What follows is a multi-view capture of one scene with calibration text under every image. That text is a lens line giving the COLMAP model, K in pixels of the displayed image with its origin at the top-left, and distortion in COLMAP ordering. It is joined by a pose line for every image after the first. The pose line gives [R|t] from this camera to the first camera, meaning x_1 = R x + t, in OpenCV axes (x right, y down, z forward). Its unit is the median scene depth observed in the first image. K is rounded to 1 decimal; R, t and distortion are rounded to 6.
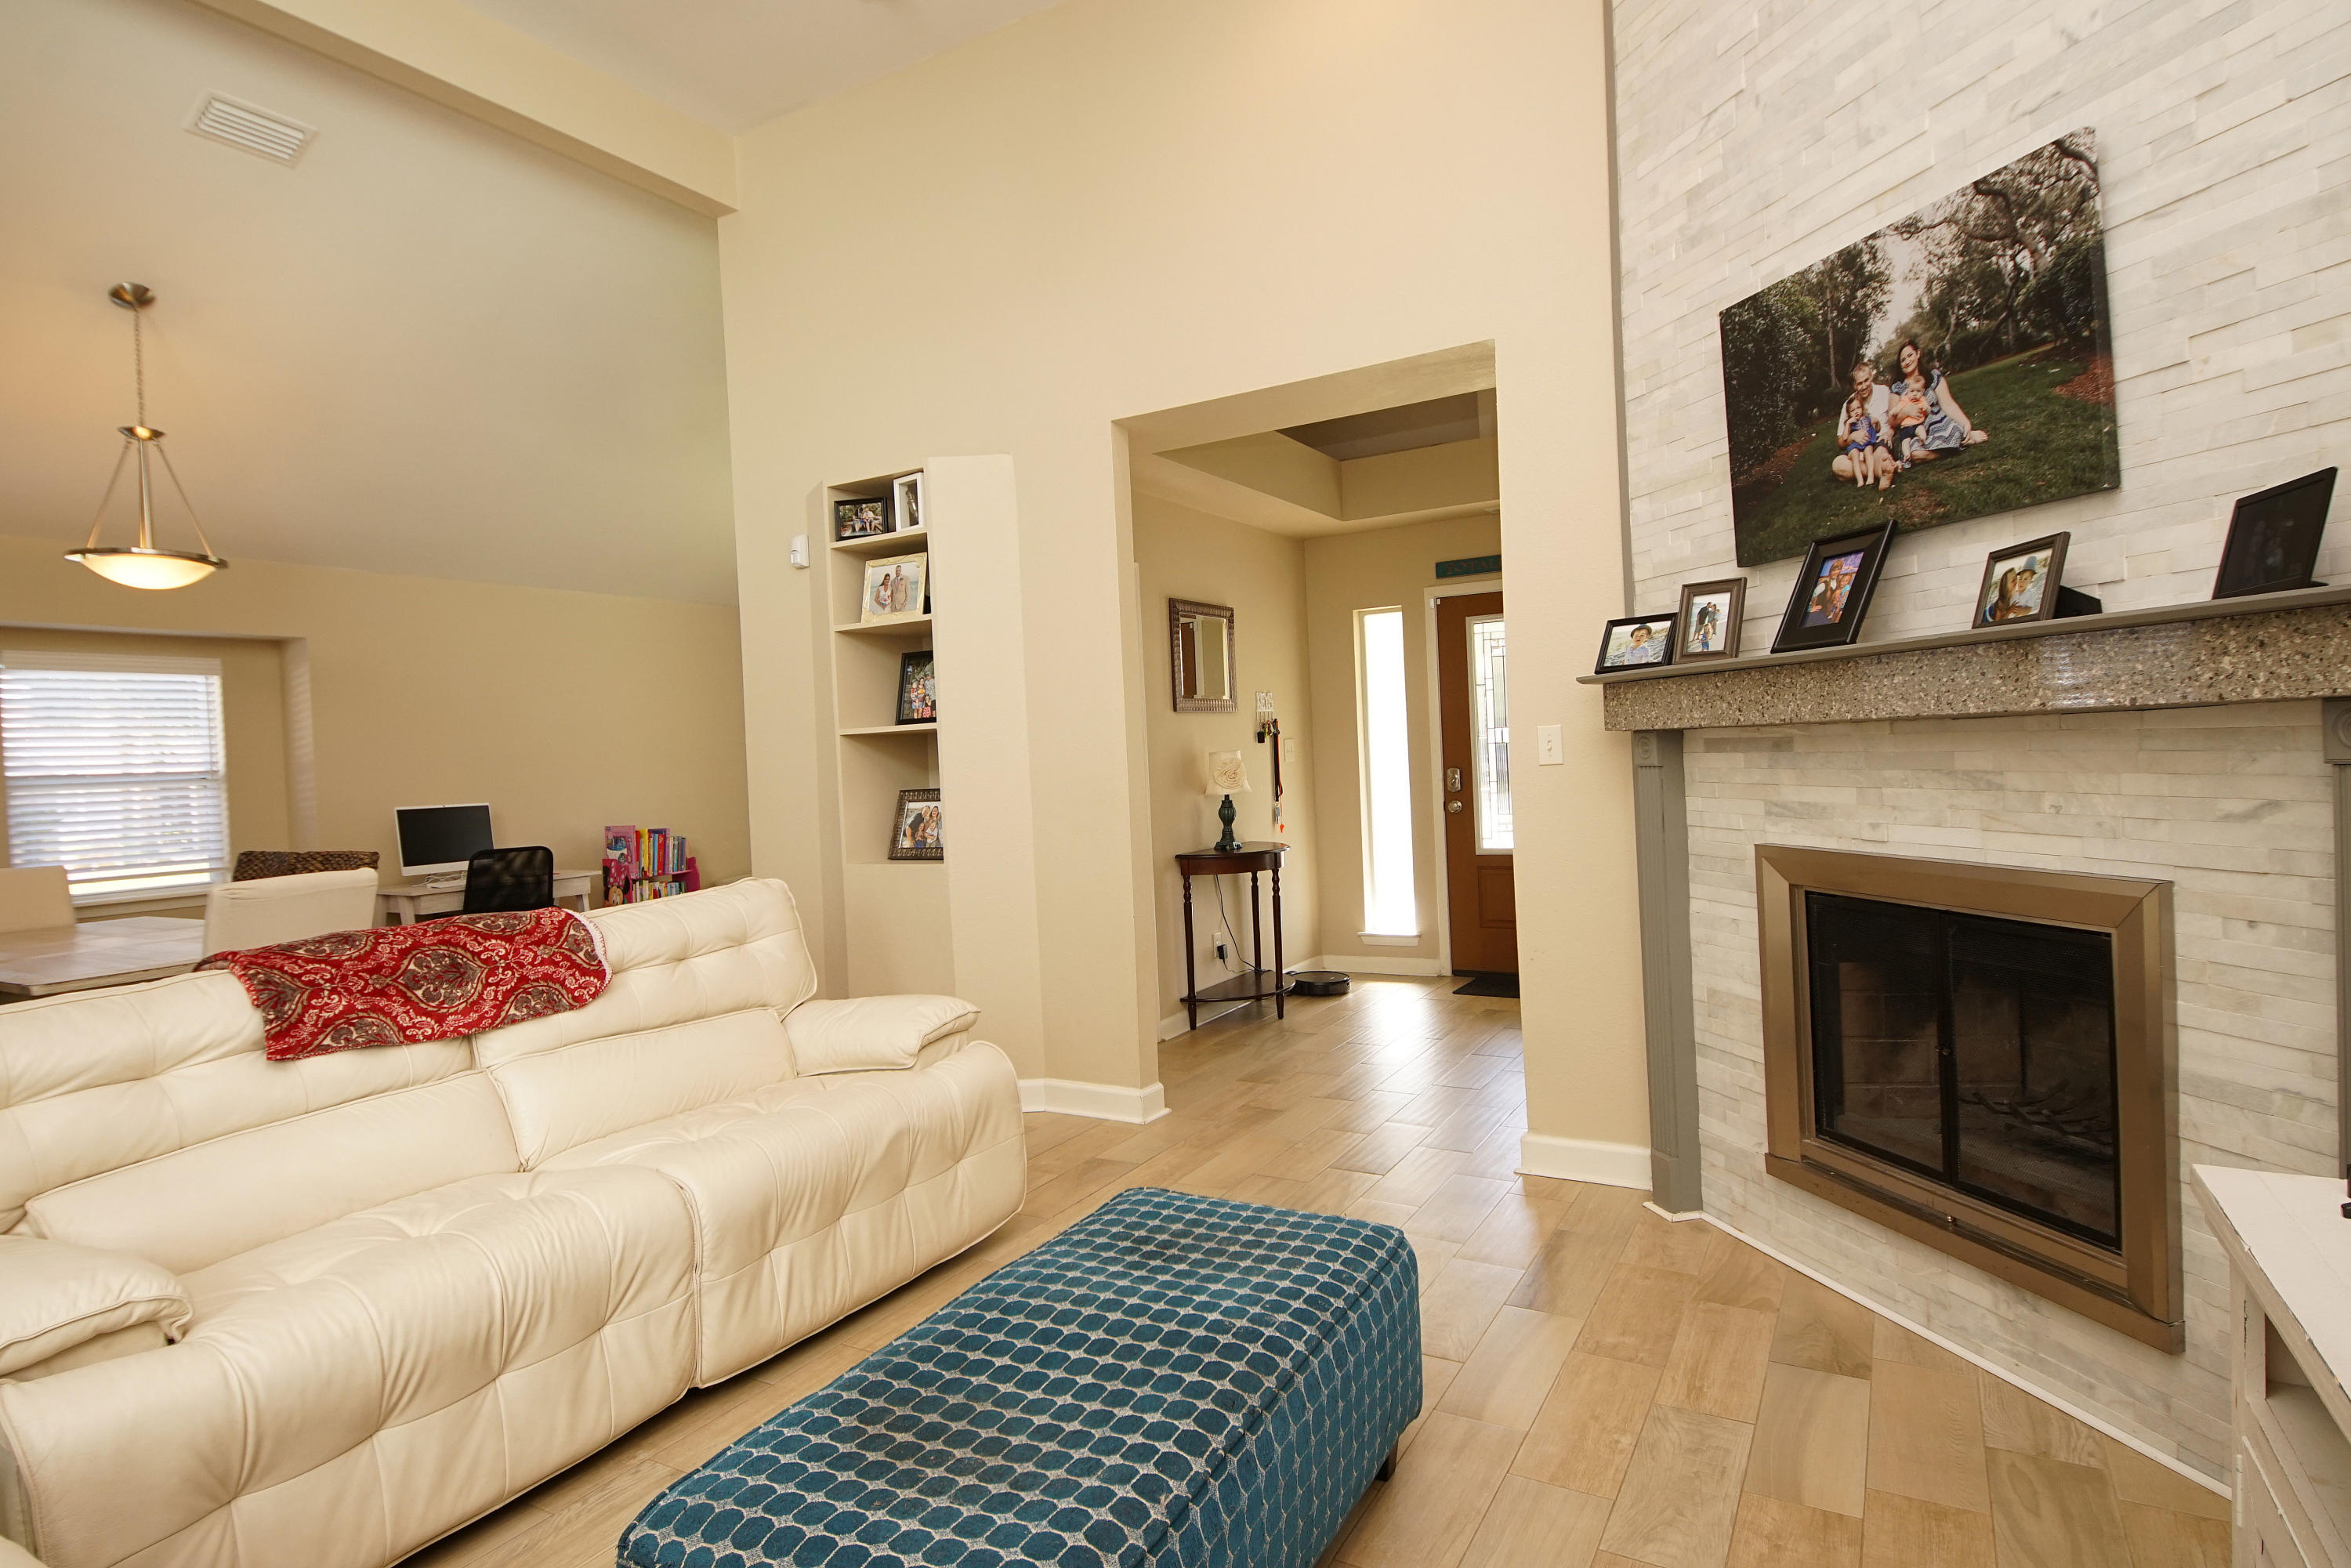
lens RADIAL K [[1264.2, 0, 1155.2], [0, 1264.2, 767.4], [0, 0, 1]] dist [0.039831, -0.042131]
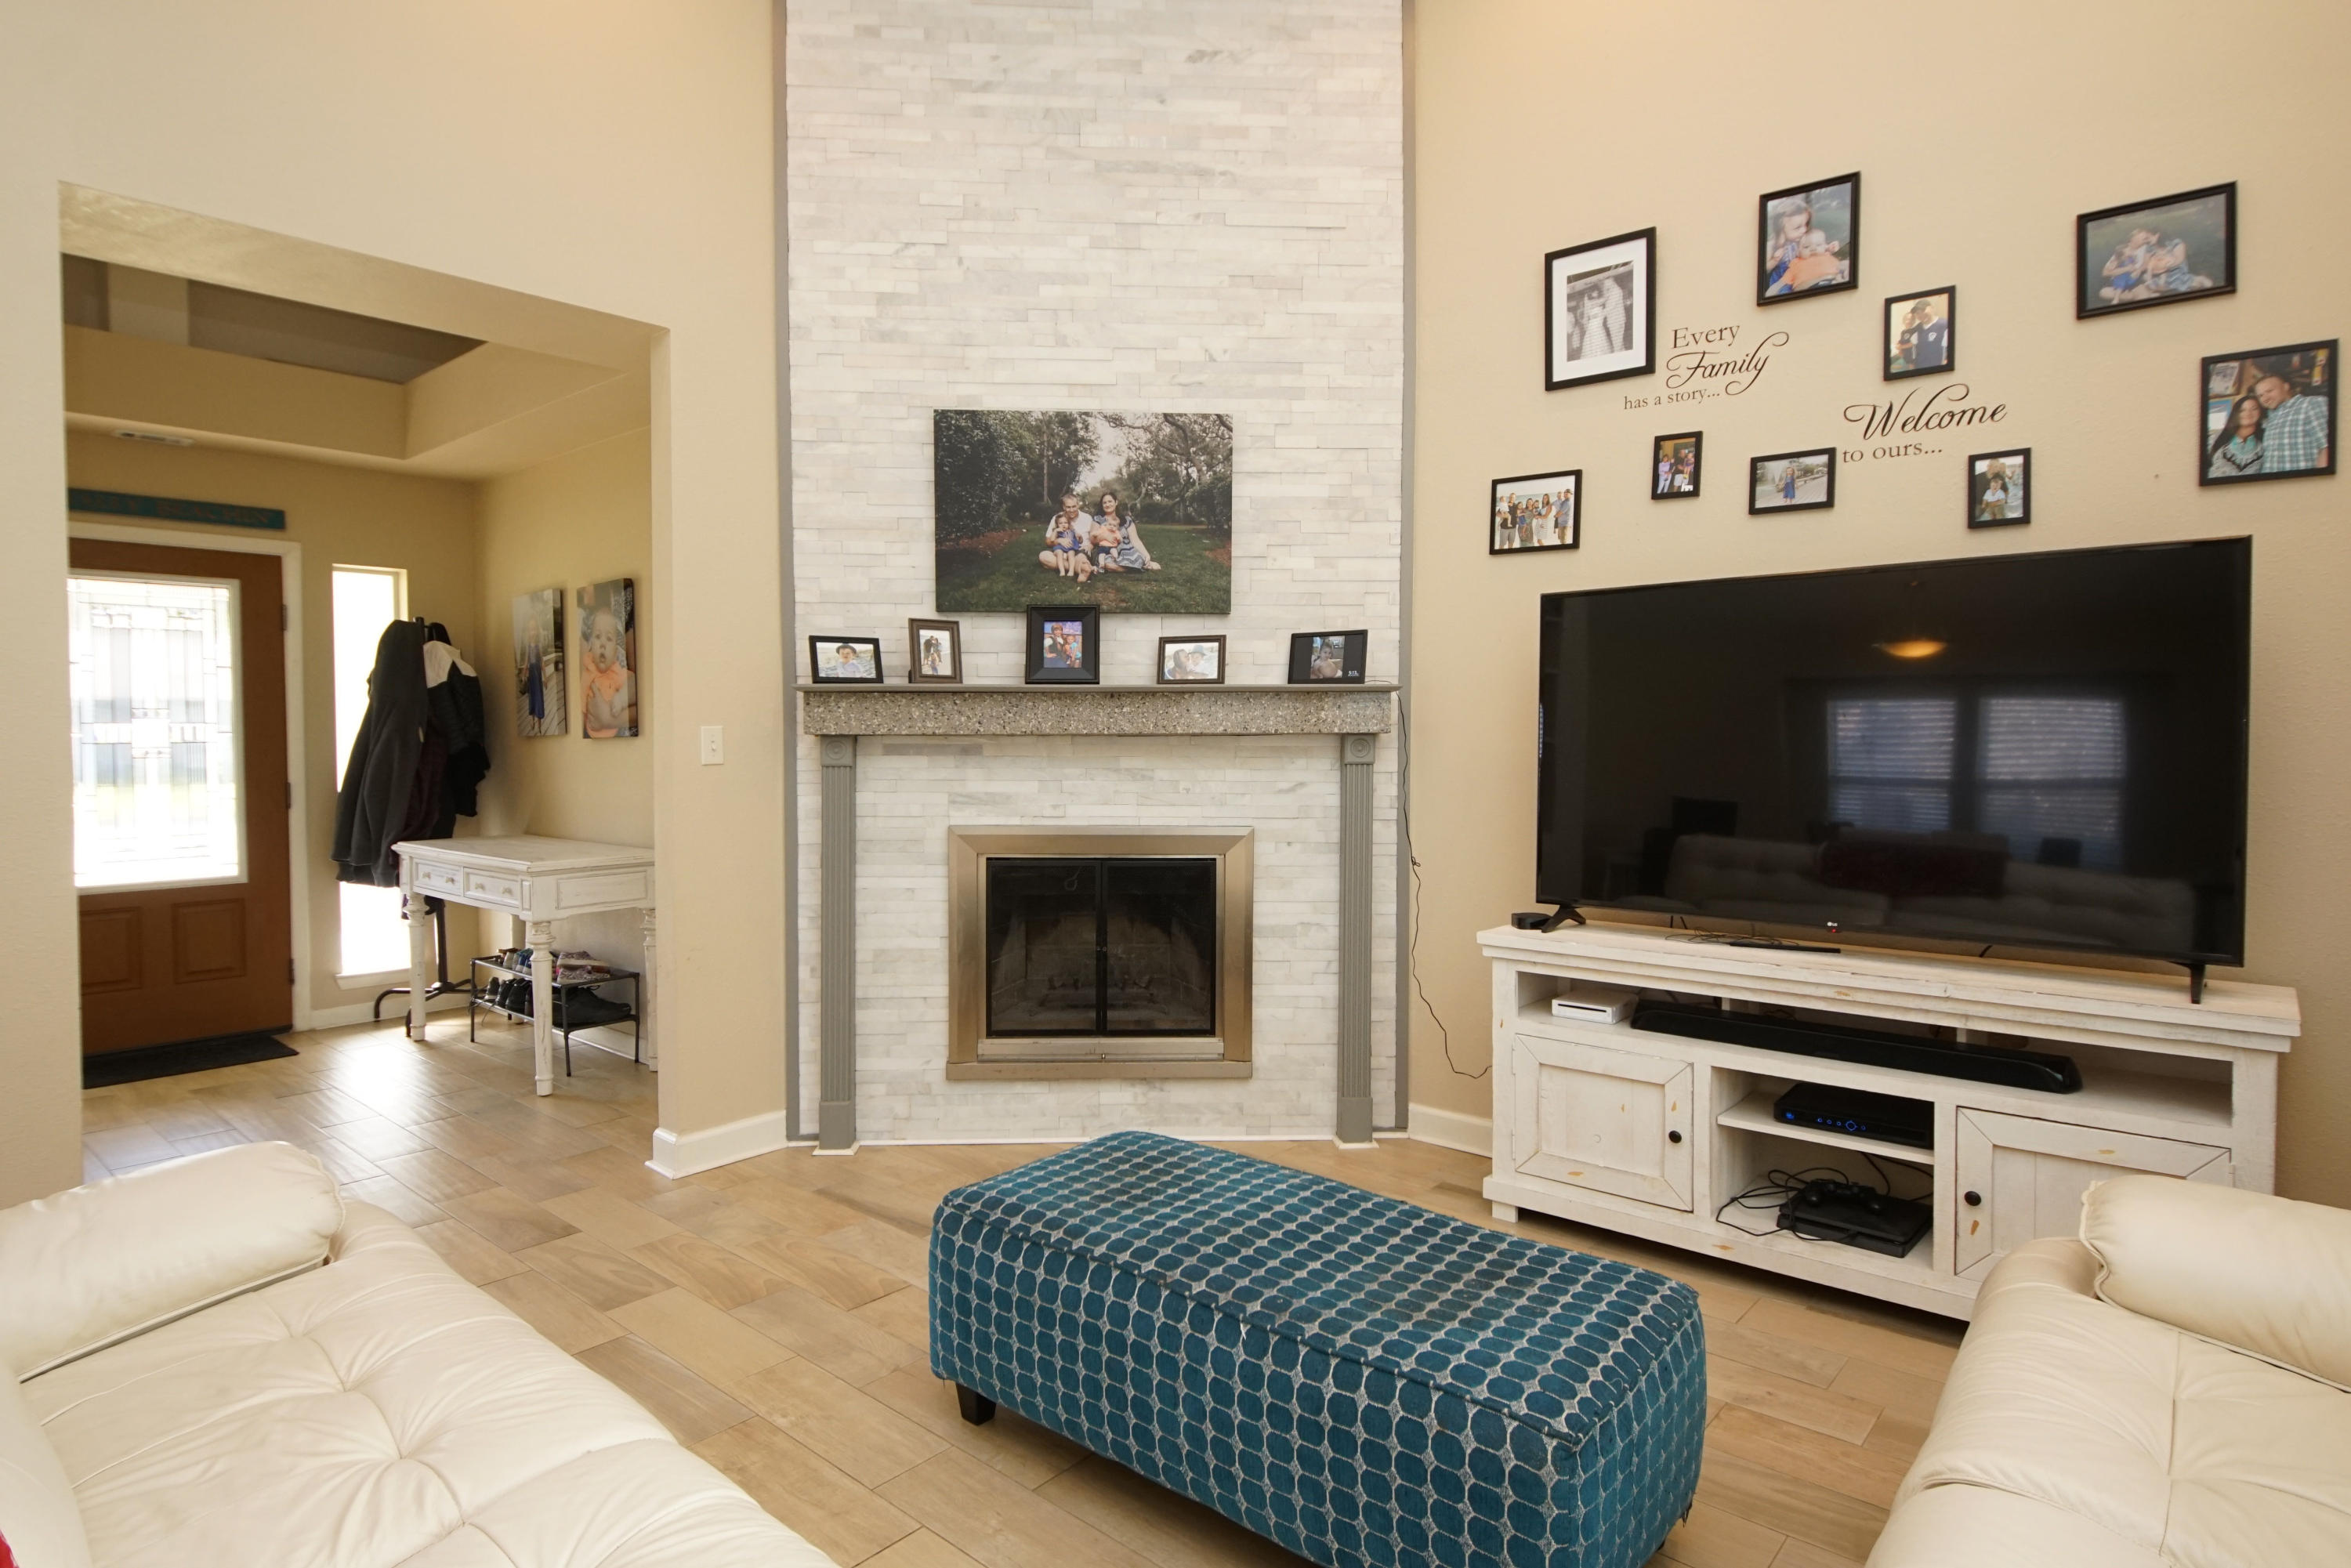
lens RADIAL K [[1264.2, 0, 1155.2], [0, 1264.2, 767.4], [0, 0, 1]] dist [0.039831, -0.042131]
pose [[0.184880, 0.017186, 0.982611, -0.856970], [0.004709, 0.999820, -0.018373, 0.028121], [-0.982750, 0.008024, 0.184765, 0.624687]]
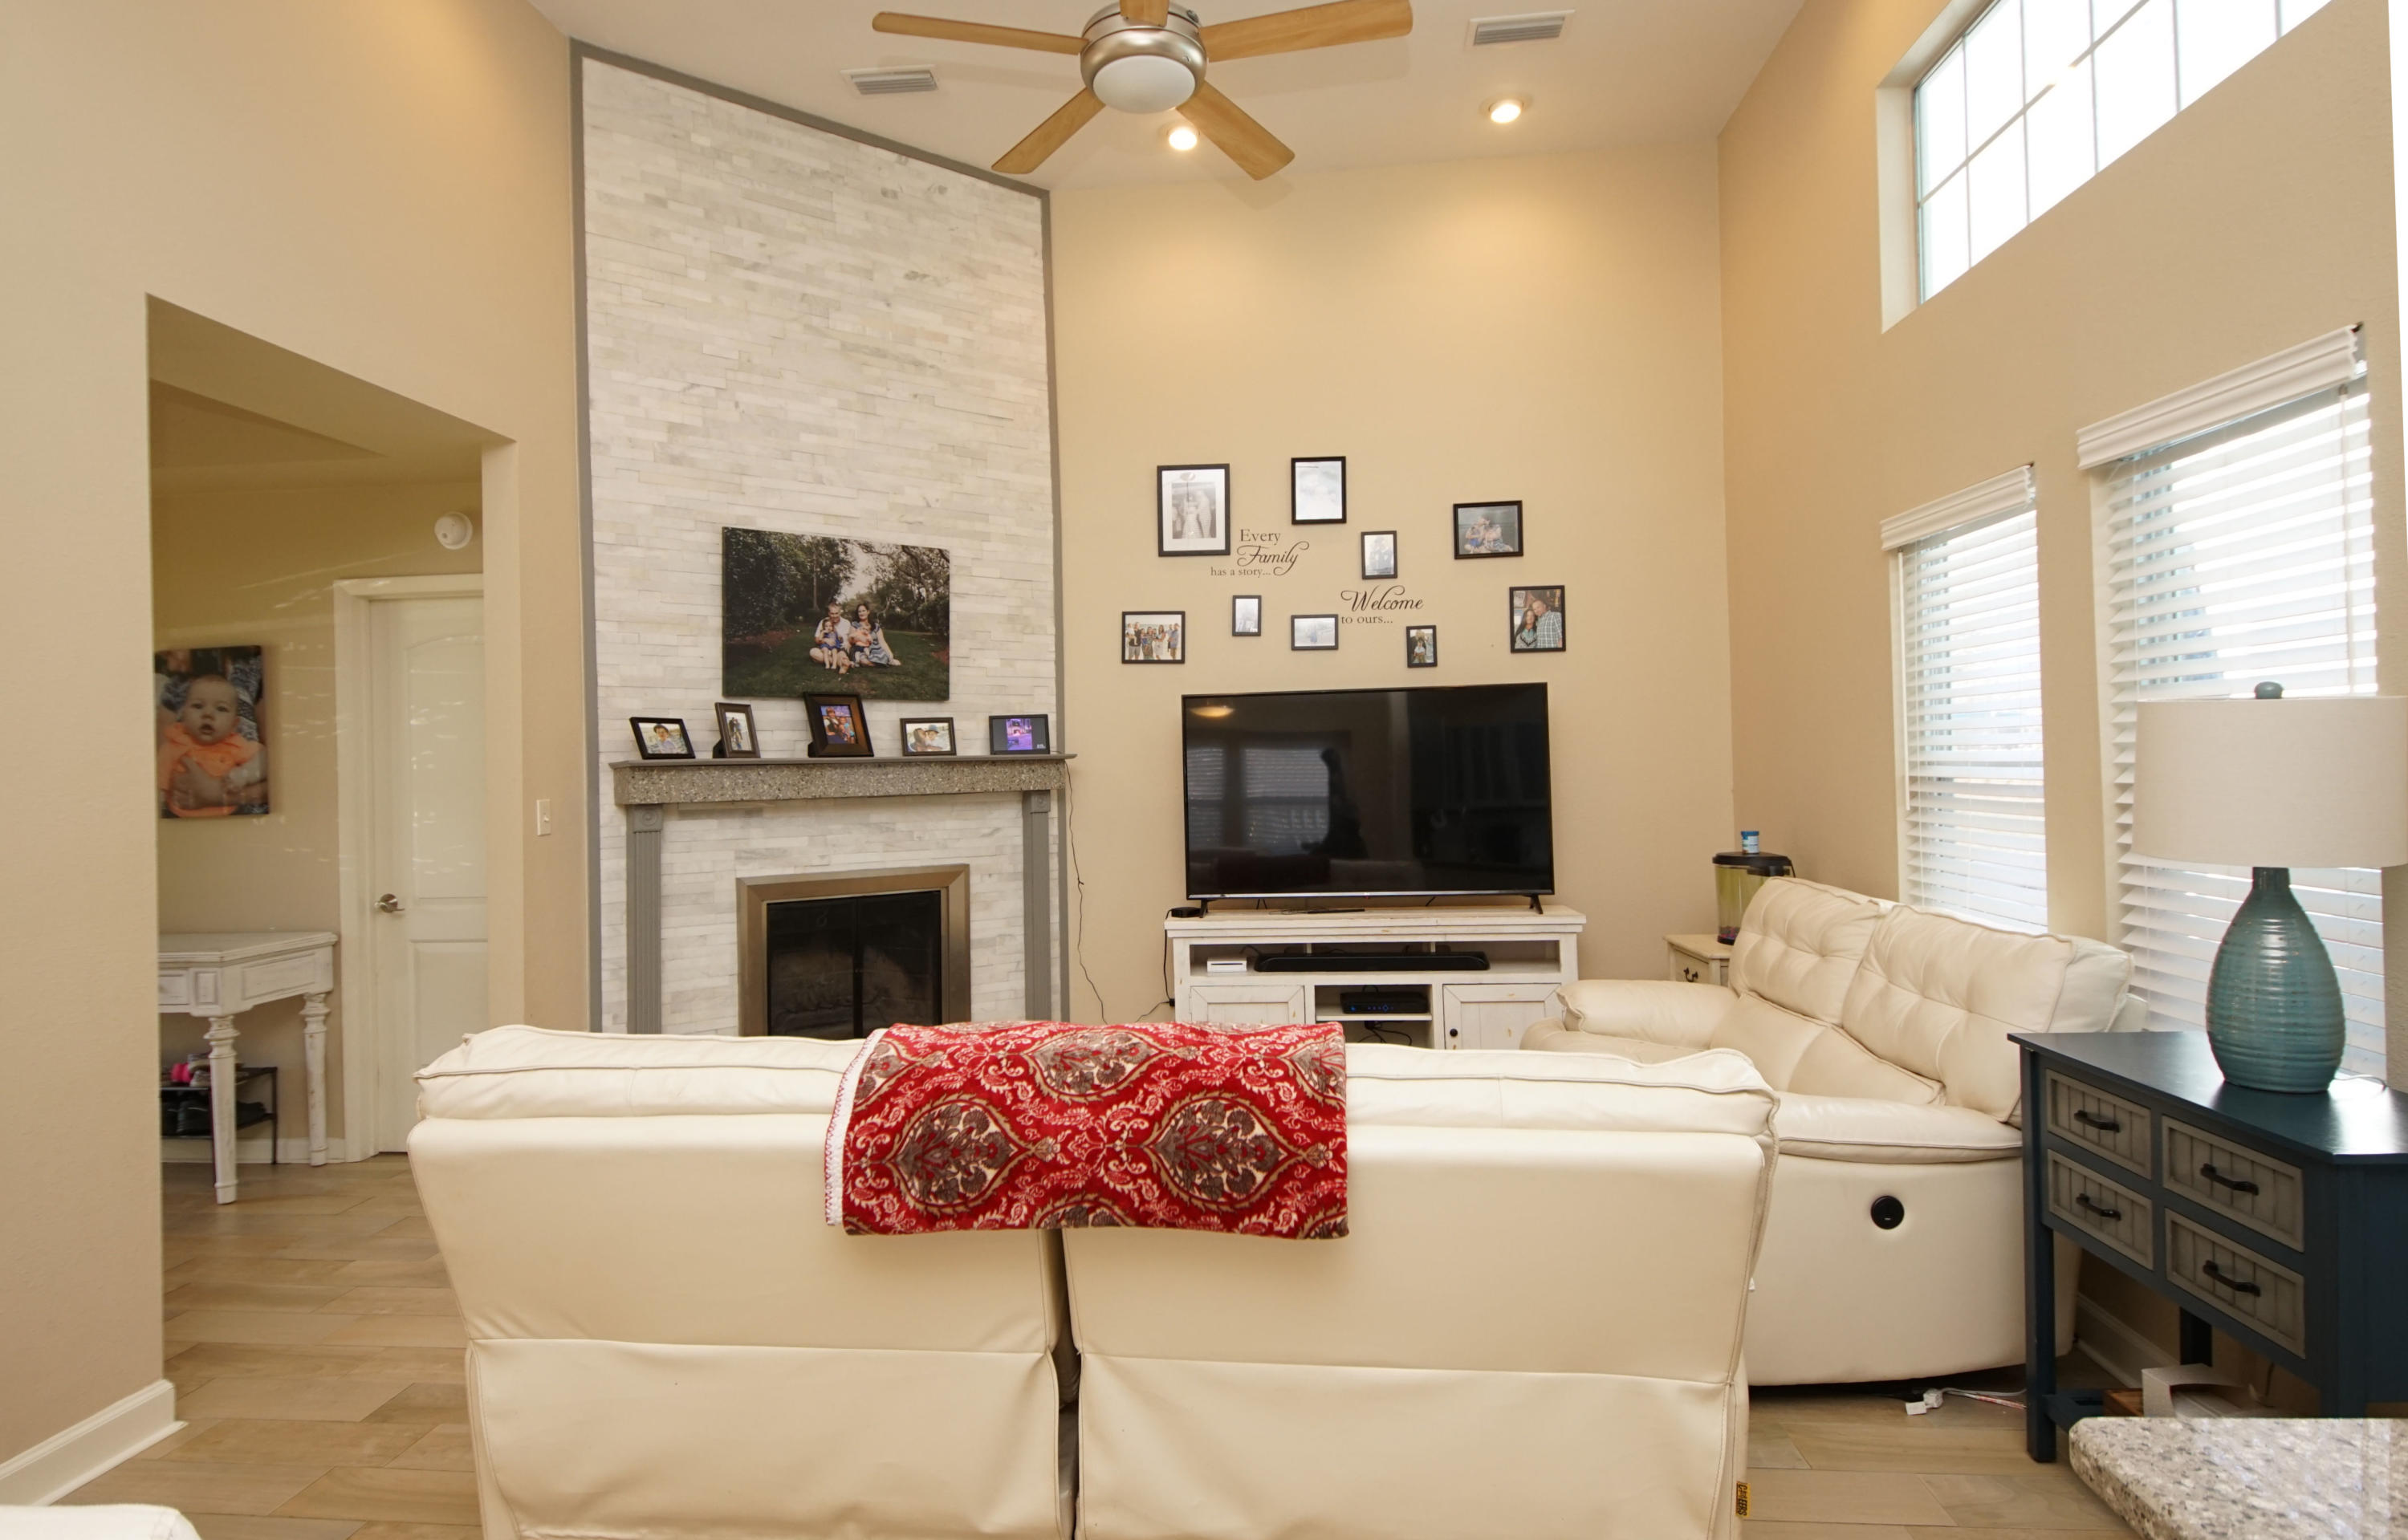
lens RADIAL K [[1316.8, 0, 1178.2], [0, 1316.8, 747.7], [0, 0, 1]] dist [0.047422, -0.049184]
pose [[-0.423223, 0.069128, 0.903385, -1.342916], [0.052984, 0.997267, -0.051490, 0.015060], [-0.904475, 0.026073, -0.425729, 1.348067]]
